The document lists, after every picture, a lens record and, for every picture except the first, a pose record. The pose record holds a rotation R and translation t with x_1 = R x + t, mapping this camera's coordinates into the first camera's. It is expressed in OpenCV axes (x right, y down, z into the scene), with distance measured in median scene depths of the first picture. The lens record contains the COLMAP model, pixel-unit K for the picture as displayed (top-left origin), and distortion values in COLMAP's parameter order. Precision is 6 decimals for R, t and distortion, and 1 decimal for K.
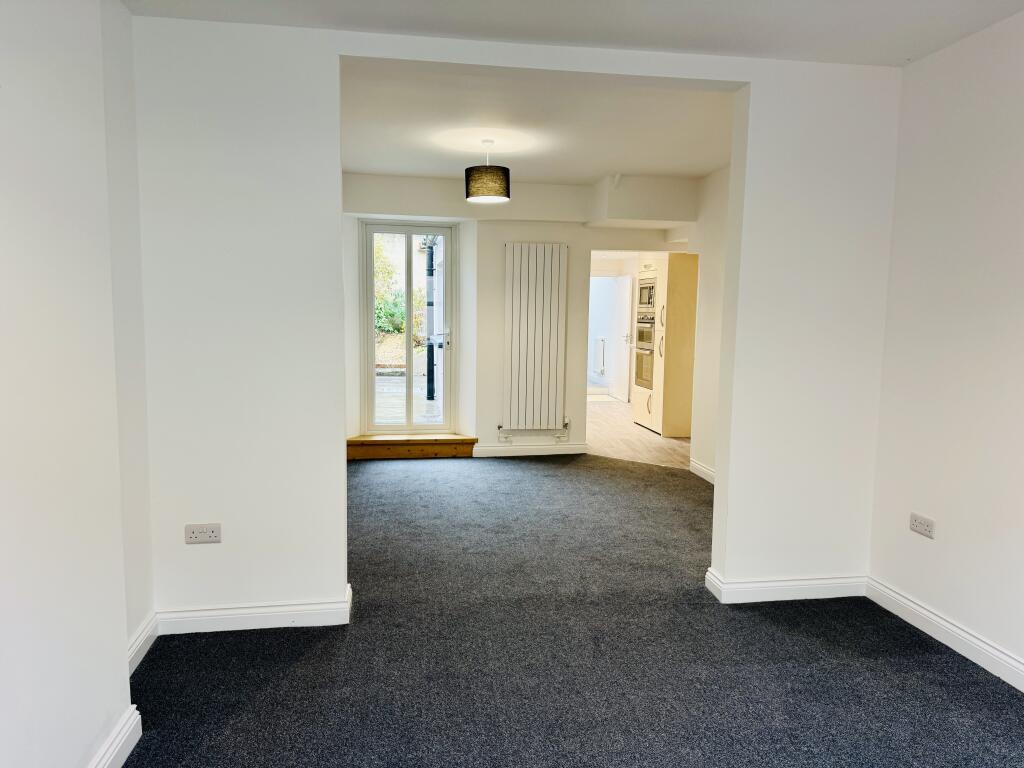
lens RADIAL K [[716.4, 0, 512.4], [0, 716.4, 379.9], [0, 0, 1]] dist [0.030836, -0.030836]
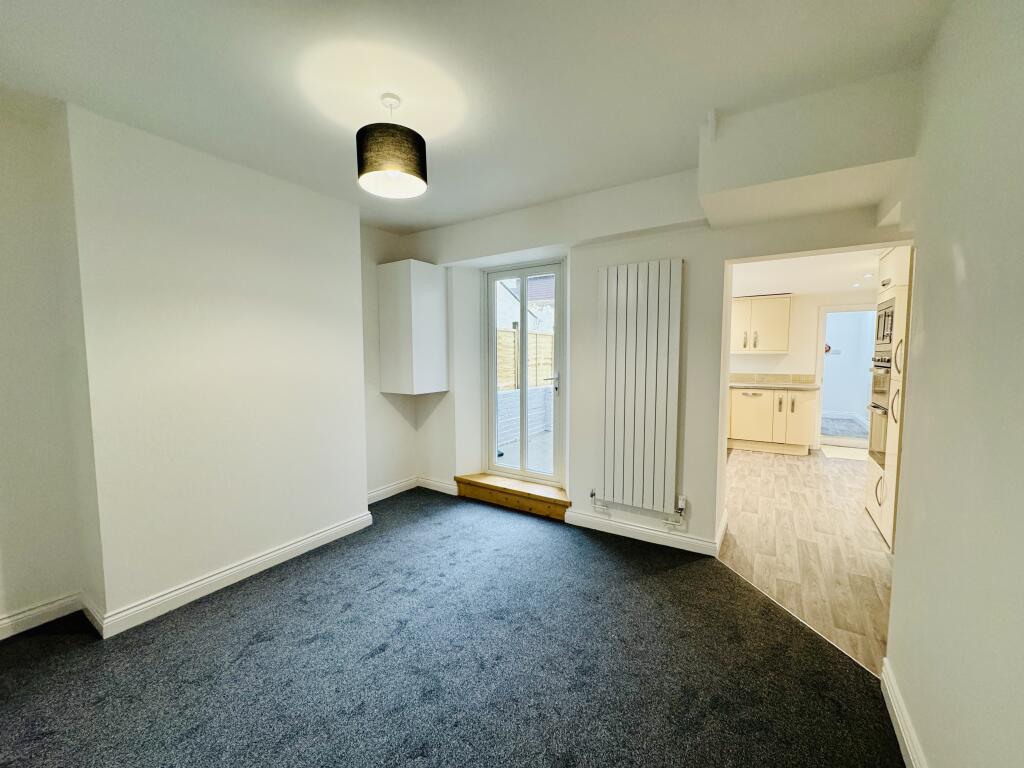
lens RADIAL K [[406.4, 0, 506.7], [0, 406.4, 386.1], [0, 0, 1]] dist [-0.002571, -0.001486]
pose [[0.750506, 0.028775, -0.660237, 0.208417], [-0.055744, 0.998248, -0.019859, -0.041873], [0.658509, 0.051708, 0.750794, 0.578852]]
